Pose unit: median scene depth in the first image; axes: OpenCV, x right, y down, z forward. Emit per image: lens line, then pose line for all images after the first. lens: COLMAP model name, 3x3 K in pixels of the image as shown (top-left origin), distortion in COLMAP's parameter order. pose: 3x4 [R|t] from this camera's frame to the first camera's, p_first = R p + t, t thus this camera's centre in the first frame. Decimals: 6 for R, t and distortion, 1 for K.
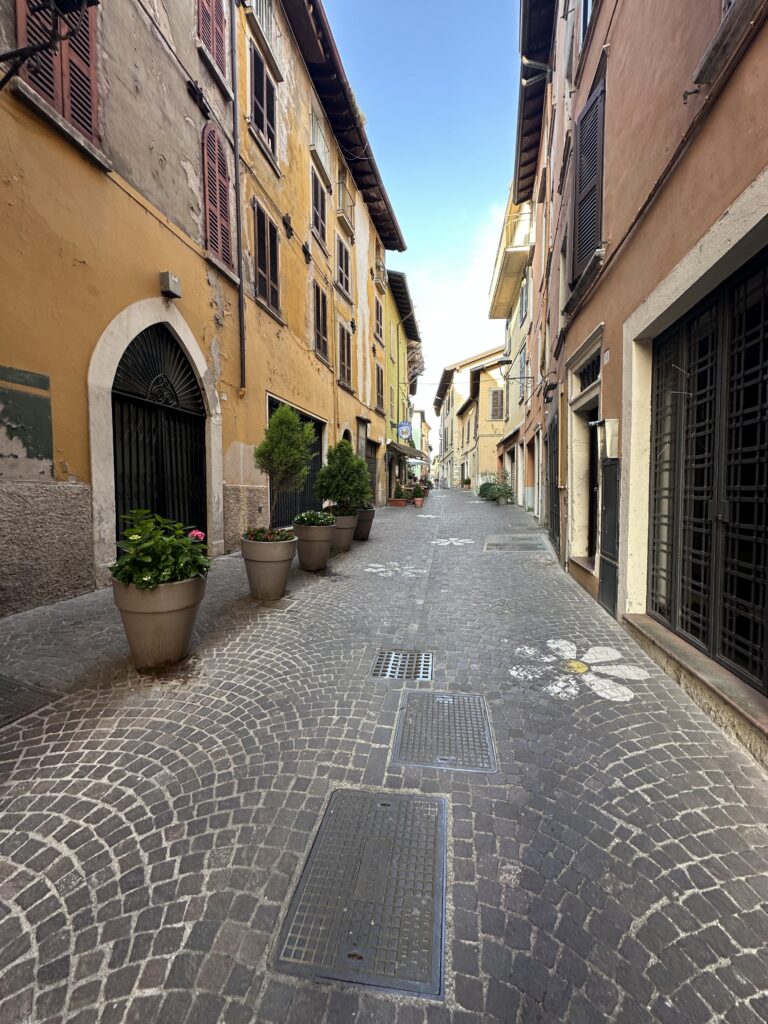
lens RADIAL K [[409.3, 0, 383.8], [0, 409.3, 511.2], [0, 0, 1]] dist [0.000058, -0.000242]
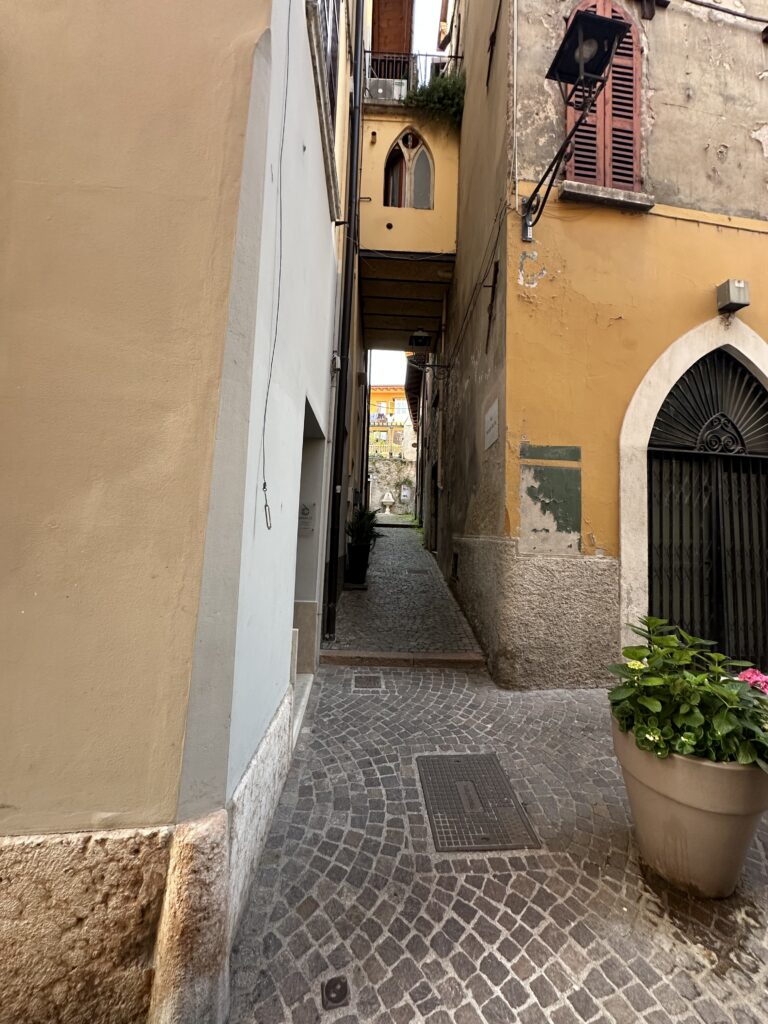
lens RADIAL K [[409.3, 0, 383.3], [0, 409.3, 512.2], [0, 0, 1]] dist [0.000058, -0.000242]
pose [[0.352591, -0.045286, -0.934681, -0.078487], [-0.079778, 0.993737, -0.078243, -0.058046], [0.932370, 0.102155, 0.346770, 0.228043]]
